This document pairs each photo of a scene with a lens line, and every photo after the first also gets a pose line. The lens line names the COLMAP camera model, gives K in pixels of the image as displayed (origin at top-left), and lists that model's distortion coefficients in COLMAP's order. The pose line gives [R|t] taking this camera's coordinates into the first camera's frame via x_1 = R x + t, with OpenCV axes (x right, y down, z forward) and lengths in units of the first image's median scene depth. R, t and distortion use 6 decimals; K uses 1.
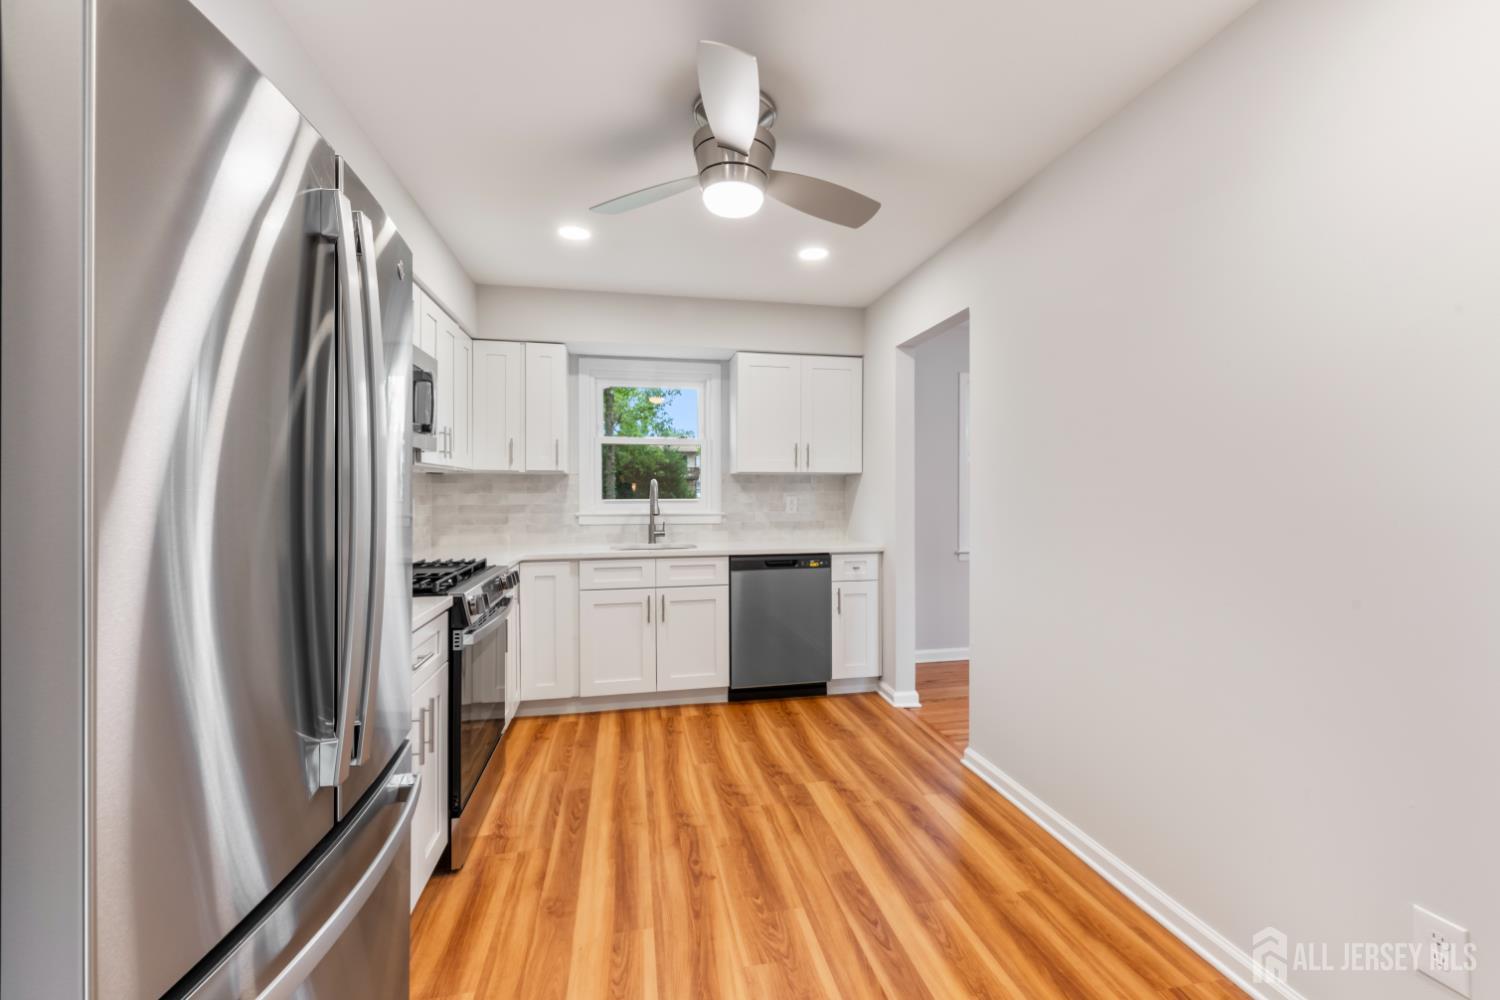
lens RADIAL K [[628.3, 0, 781.5], [0, 628.3, 487.4], [0, 0, 1]] dist [0.002253, -0.000668]
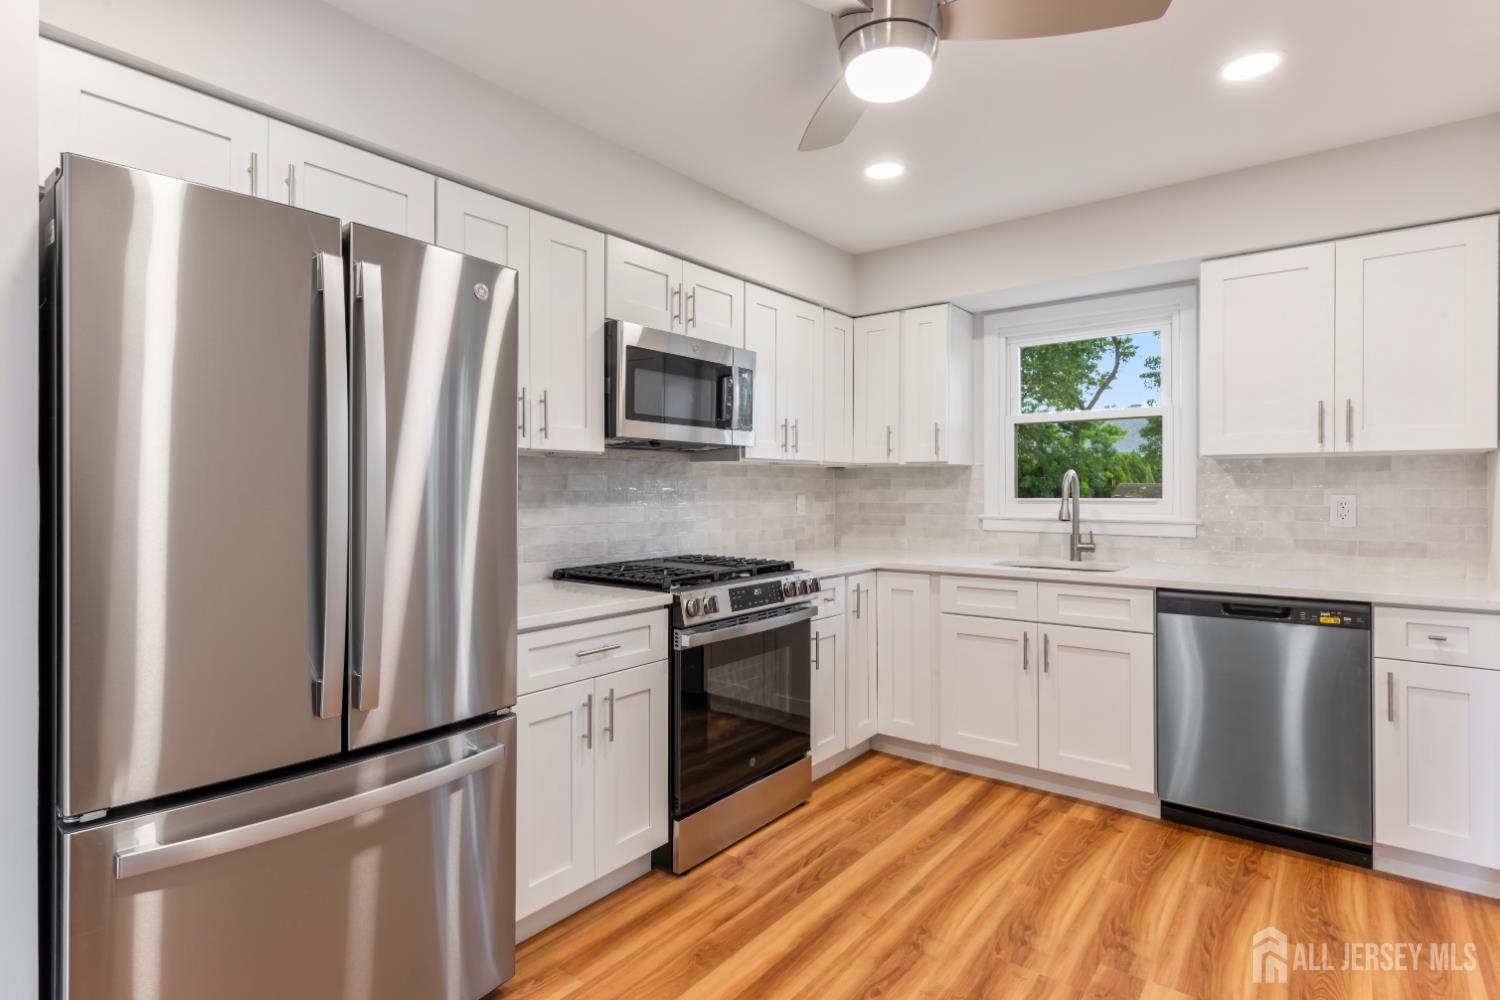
lens RADIAL K [[787.4, 0, 747.0], [0, 787.4, 479.0], [0, 0, 1]] dist [0.008577, -0.003912]
pose [[0.617797, -0.010017, -0.786274, 0.302121], [0.006746, 0.999950, -0.007438, 0.001571], [0.786308, -0.000709, 0.617834, 0.188693]]
